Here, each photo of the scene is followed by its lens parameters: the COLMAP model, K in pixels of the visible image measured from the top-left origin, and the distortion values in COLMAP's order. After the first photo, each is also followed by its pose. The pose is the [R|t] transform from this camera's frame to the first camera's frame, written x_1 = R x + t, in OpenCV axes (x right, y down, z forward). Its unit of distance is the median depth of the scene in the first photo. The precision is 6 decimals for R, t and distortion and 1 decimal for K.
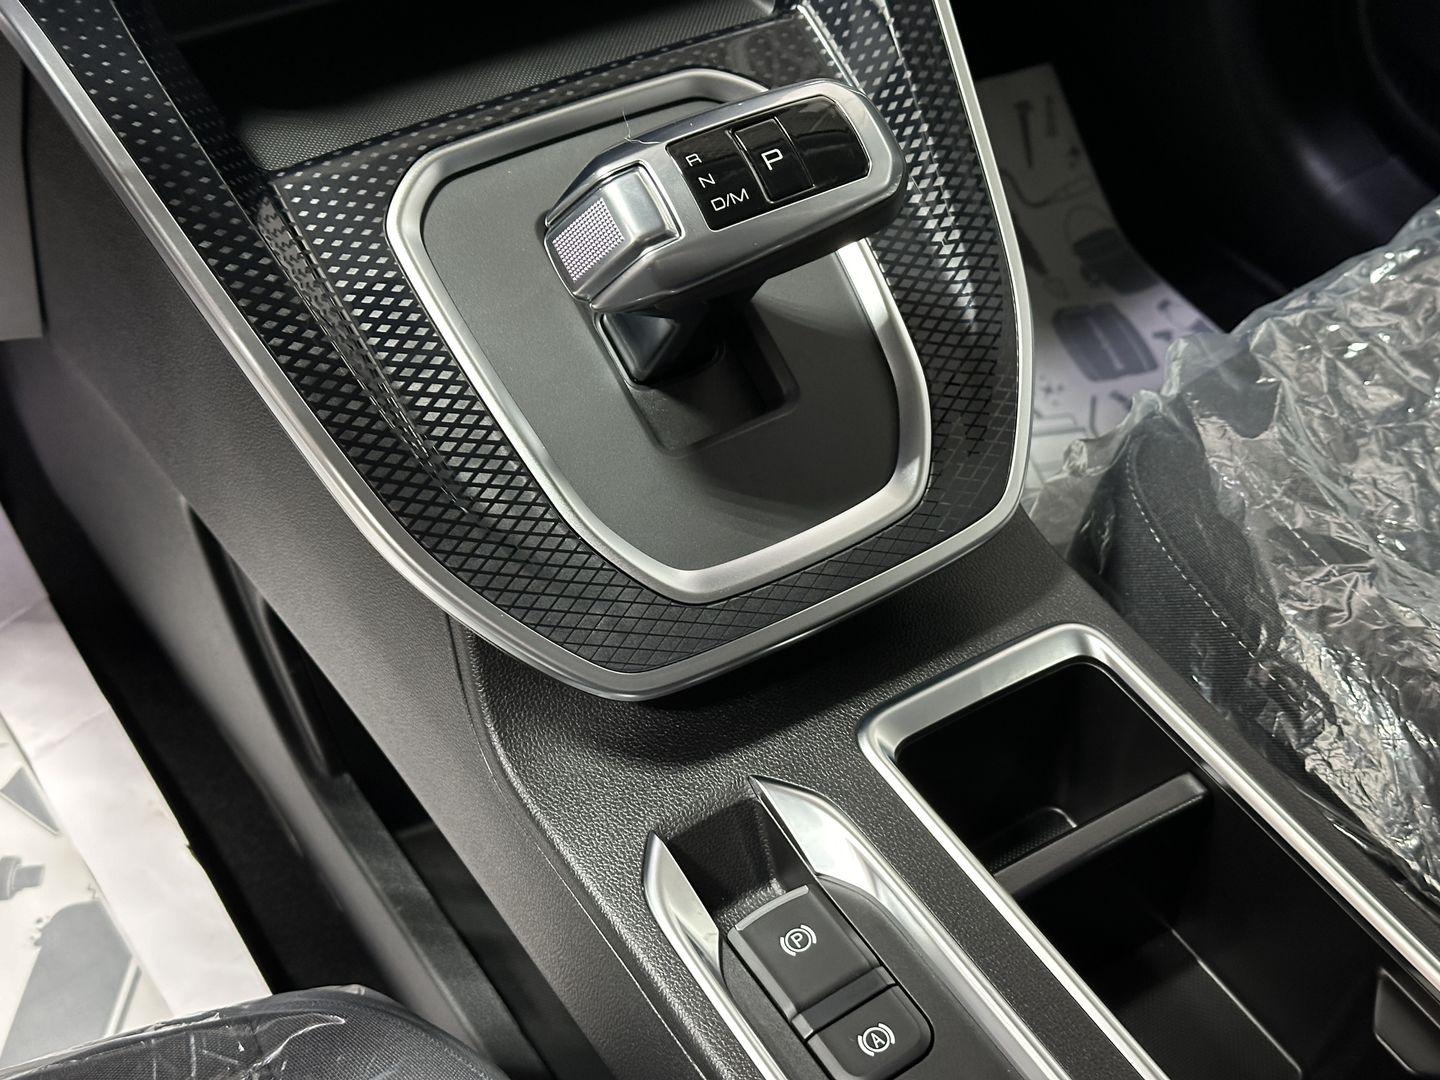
lens RADIAL K [[1971.8, 0, 717.6], [0, 1971.8, 545.2], [0, 0, 1]] dist [0.064289, 0.000000]
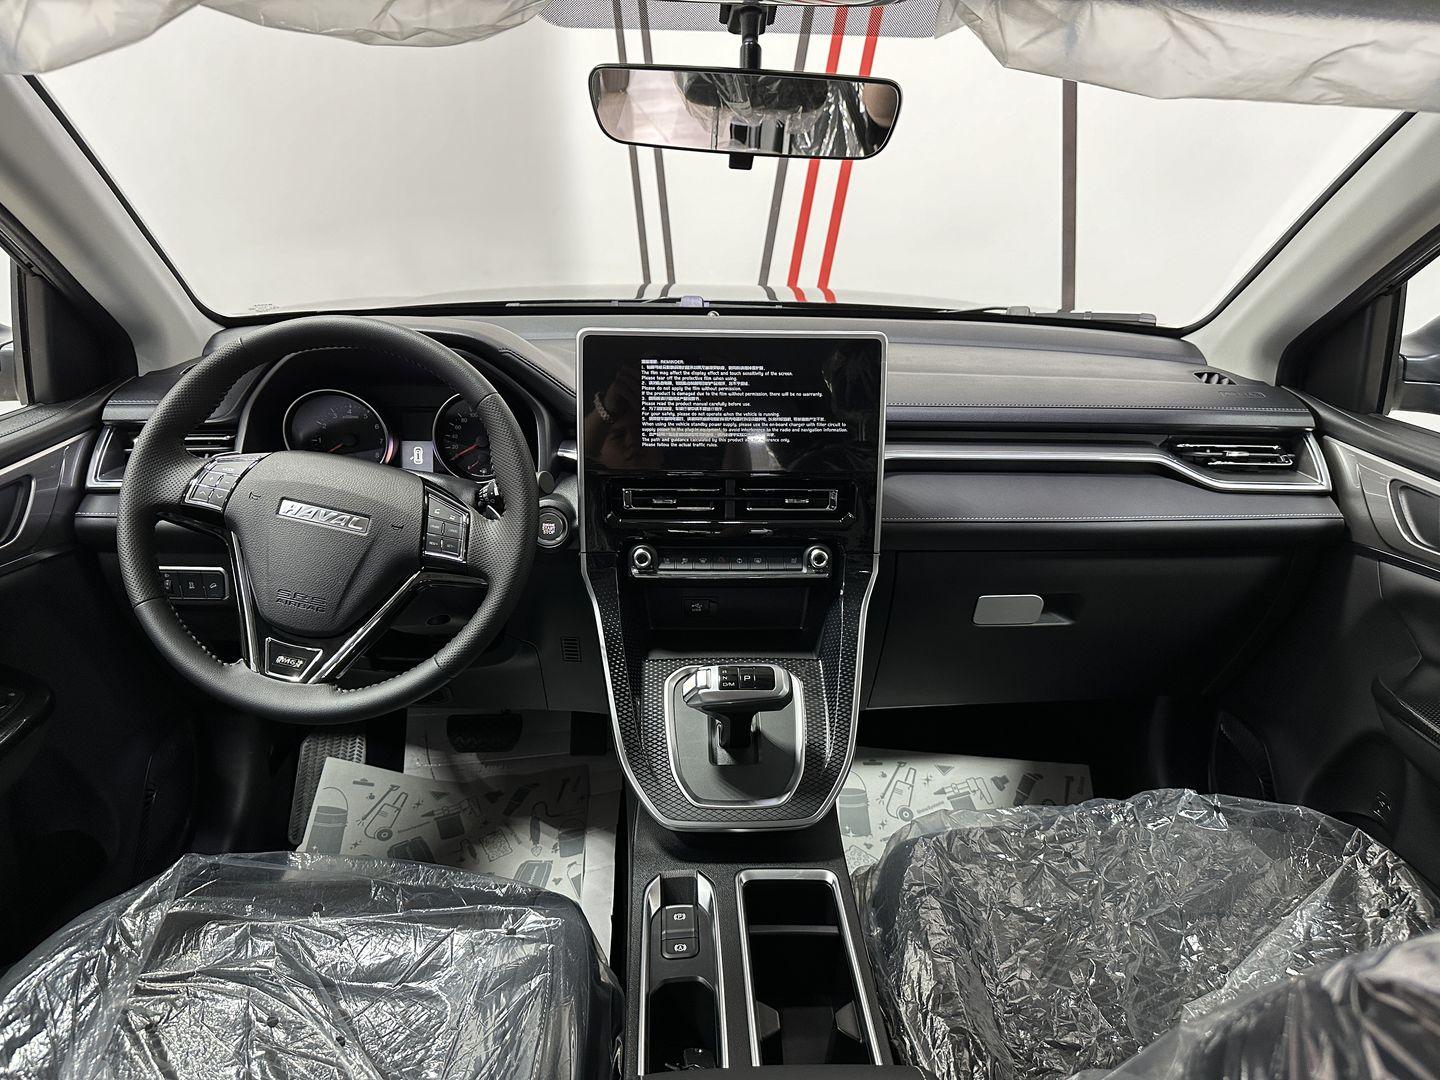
lens RADIAL K [[999.5, 0, 716.8], [0, 999.5, 536.4], [0, 0, 1]] dist [0.079176, 0.003252]
pose [[0.854721, 0.156701, -0.494871, 0.791943], [-0.359492, 0.866412, -0.346548, 0.213661], [0.374458, 0.474104, 0.796873, -0.536775]]
